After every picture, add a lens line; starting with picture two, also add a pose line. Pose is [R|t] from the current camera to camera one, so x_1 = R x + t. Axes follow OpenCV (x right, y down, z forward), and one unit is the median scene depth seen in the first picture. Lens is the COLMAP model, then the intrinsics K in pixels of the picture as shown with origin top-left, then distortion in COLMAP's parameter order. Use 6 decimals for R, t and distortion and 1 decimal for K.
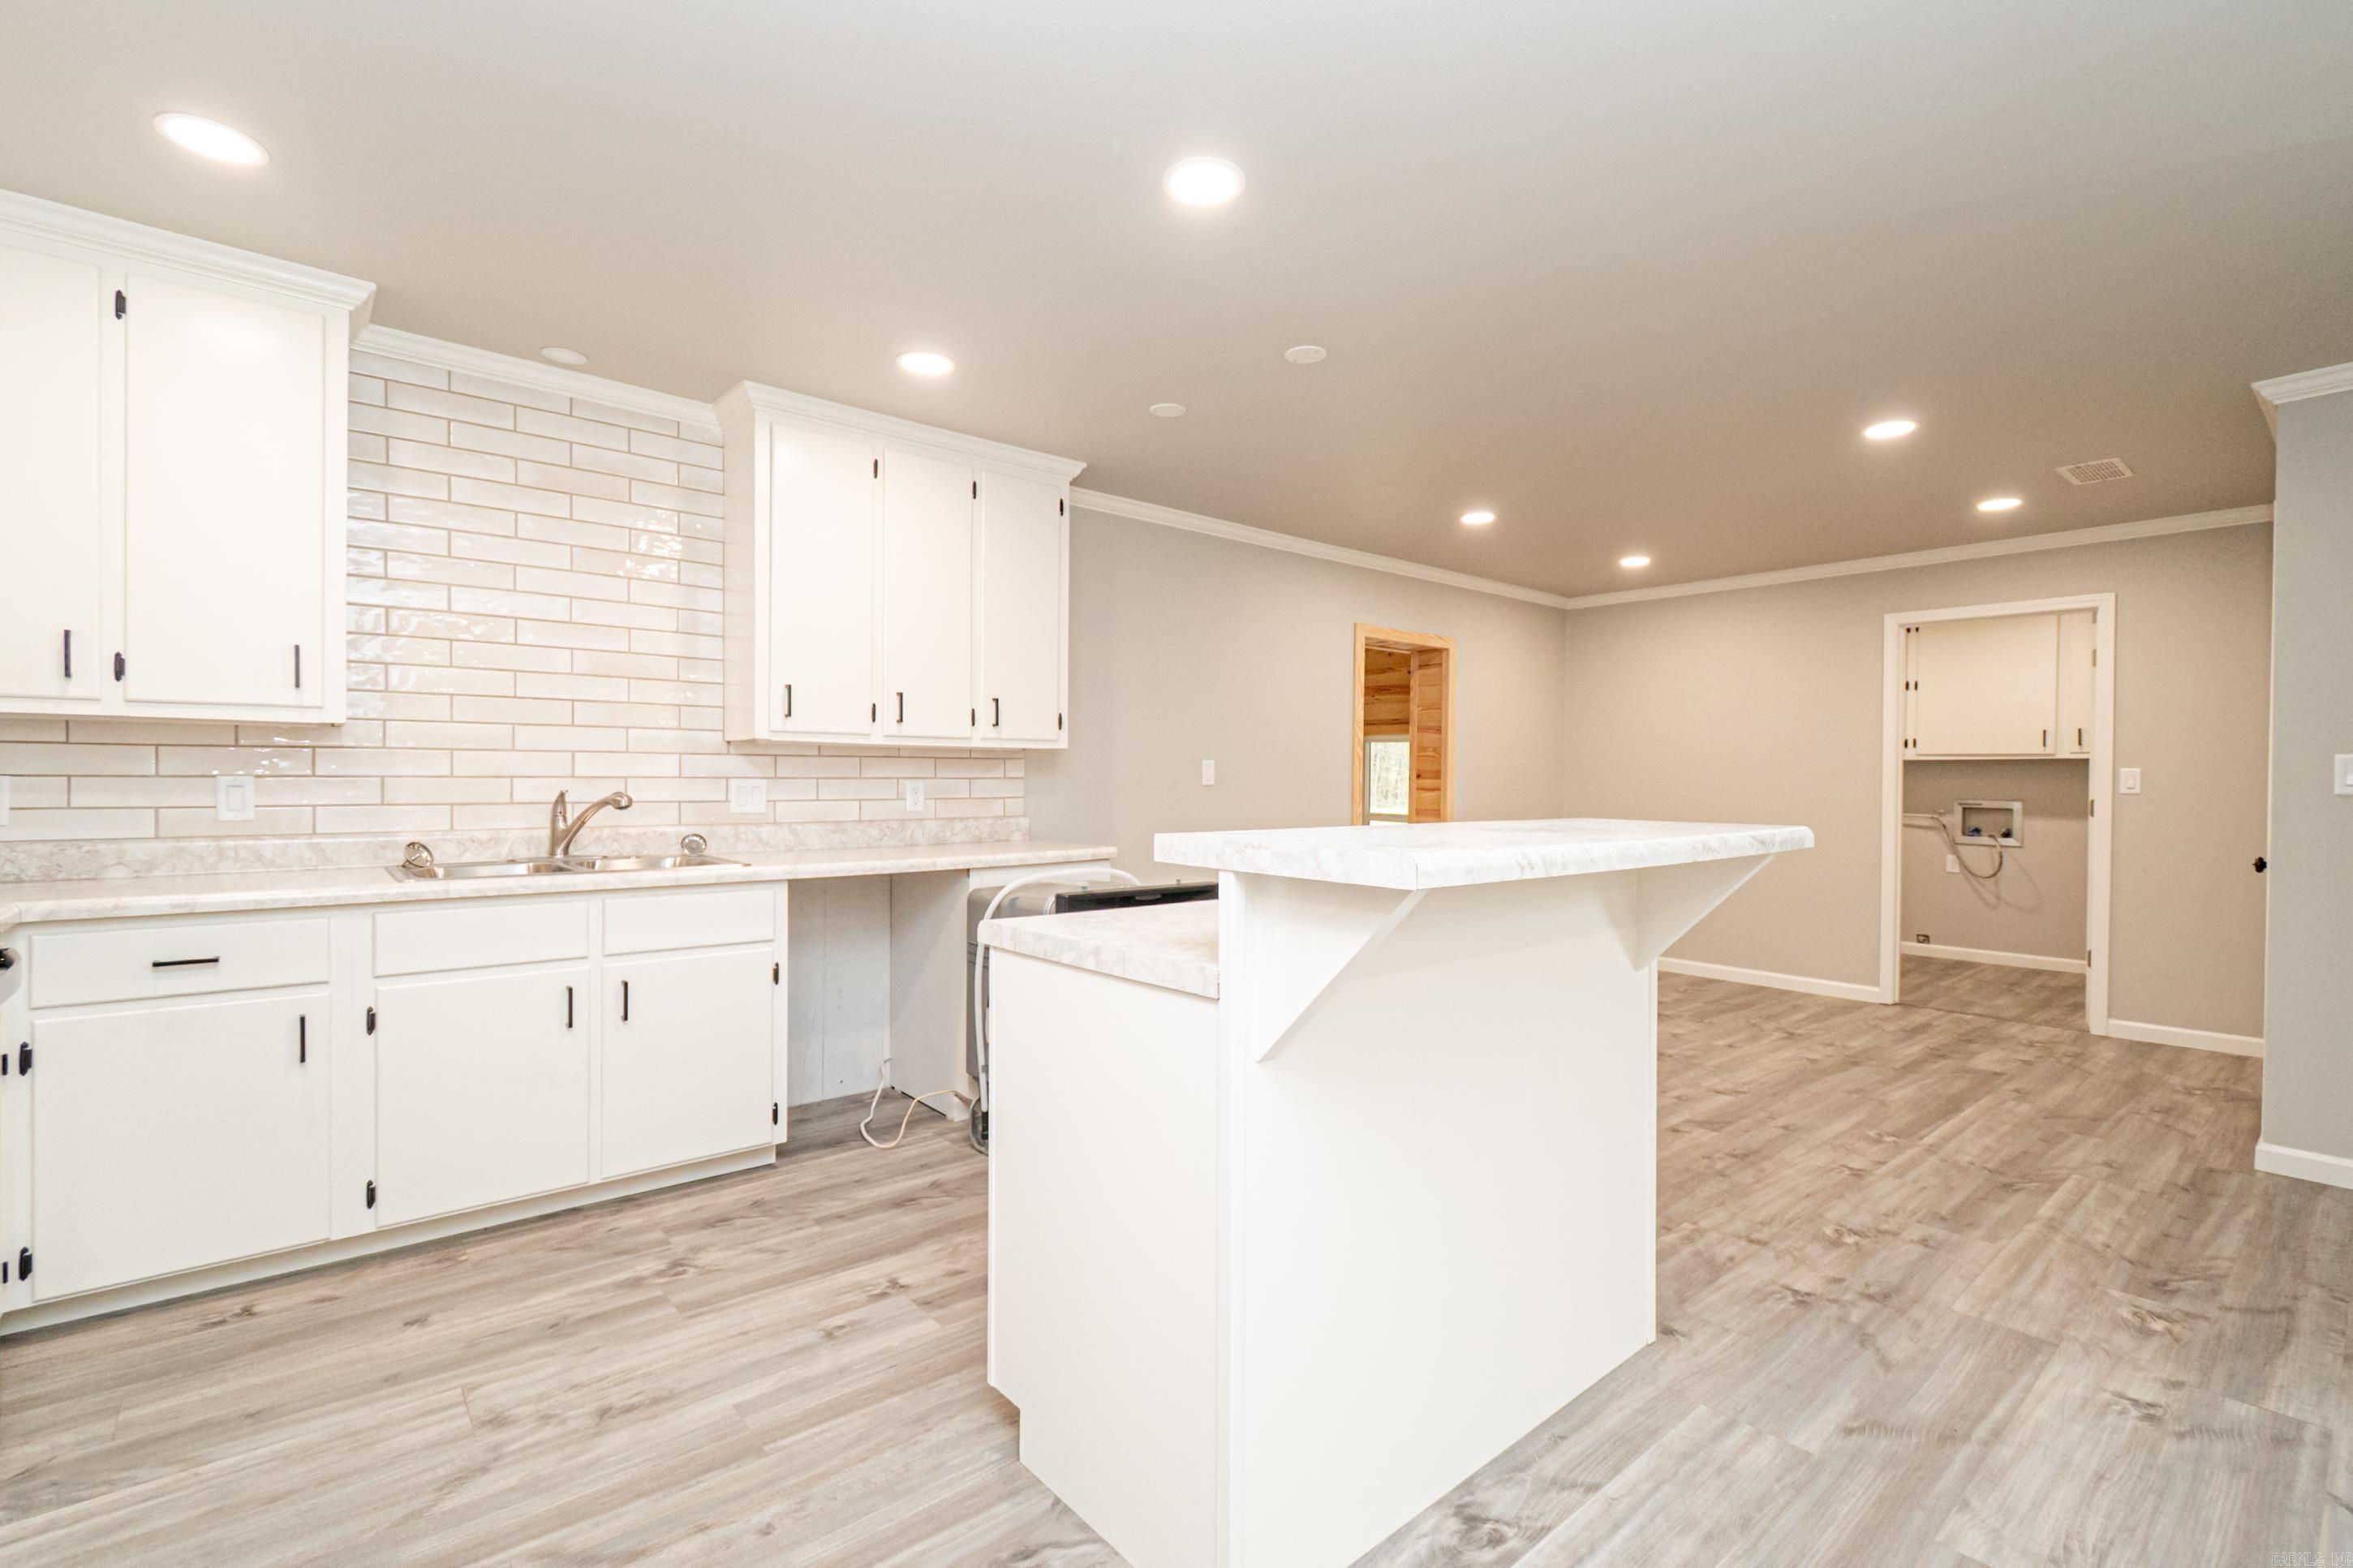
lens RADIAL K [[1061.5, 0, 1177.9], [0, 1061.5, 785.2], [0, 0, 1]] dist [0.008004, -0.005356]
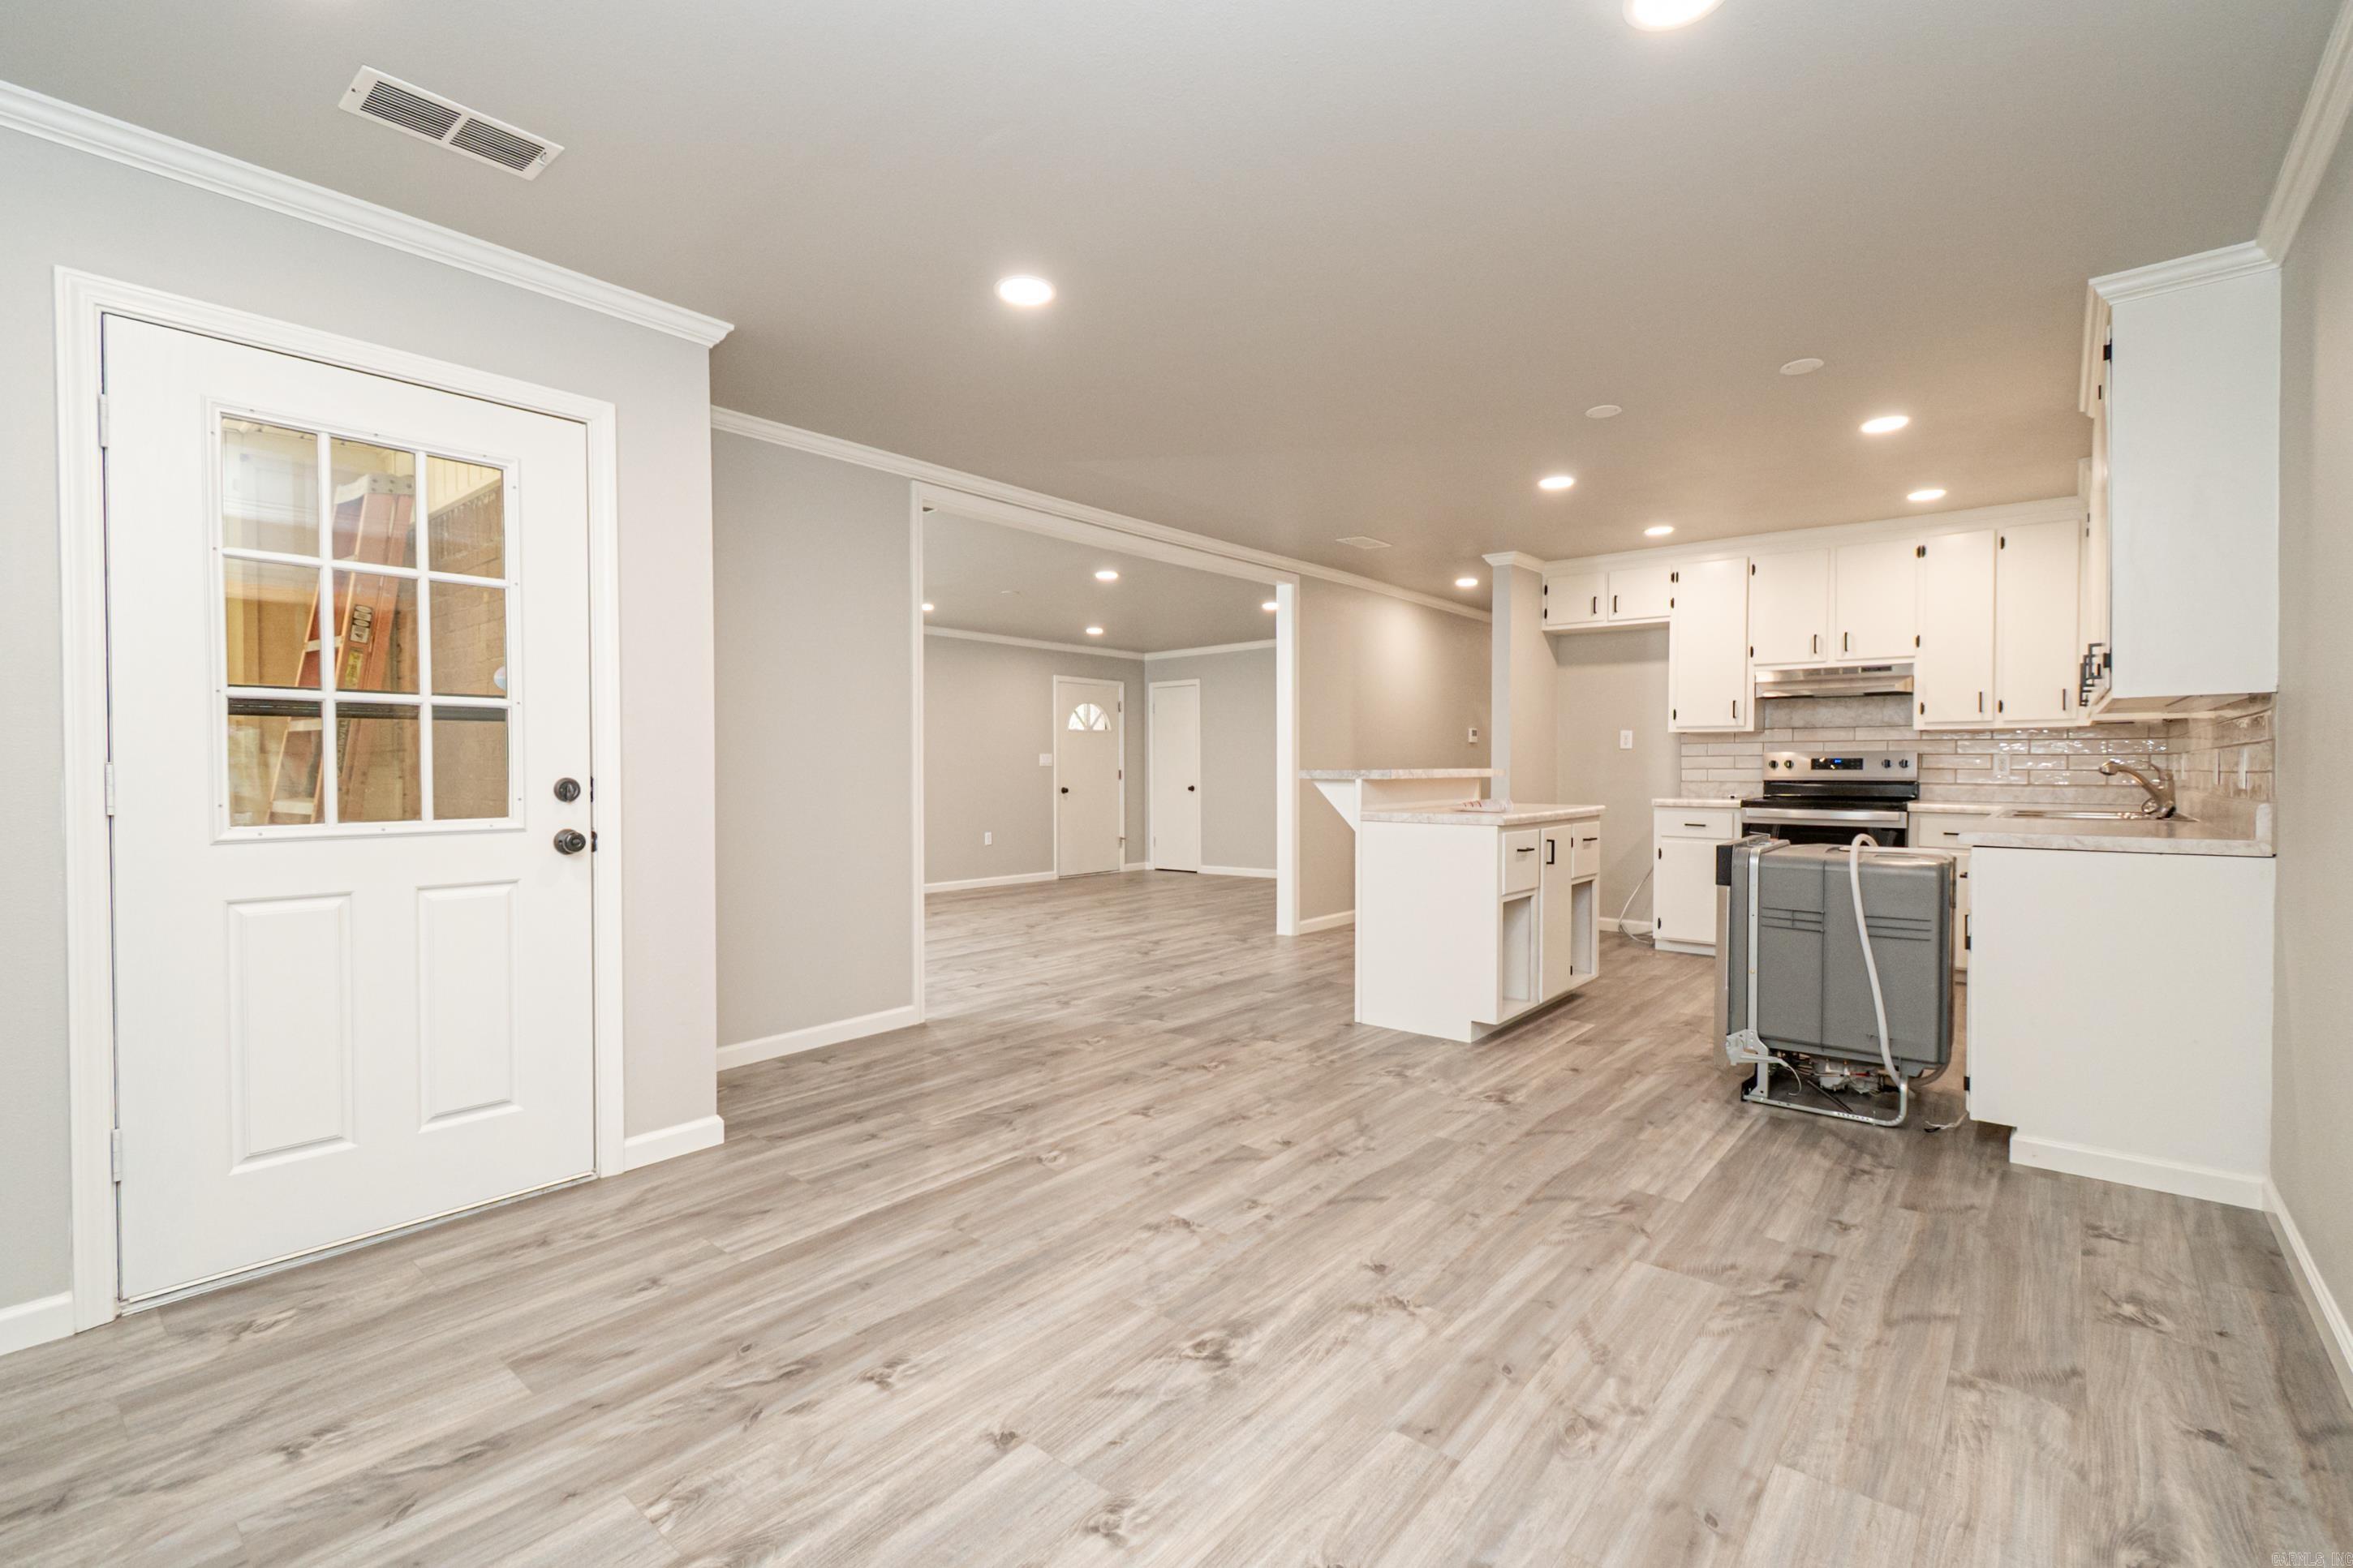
lens RADIAL K [[1061.5, 0, 1176.5], [0, 1061.5, 781.1], [0, 0, 1]] dist [0.008004, -0.005356]
pose [[-0.986322, -0.002146, -0.164816, 0.806467], [-0.004980, 0.999847, 0.016783, 0.014903], [0.164755, 0.017375, -0.986181, 2.115637]]
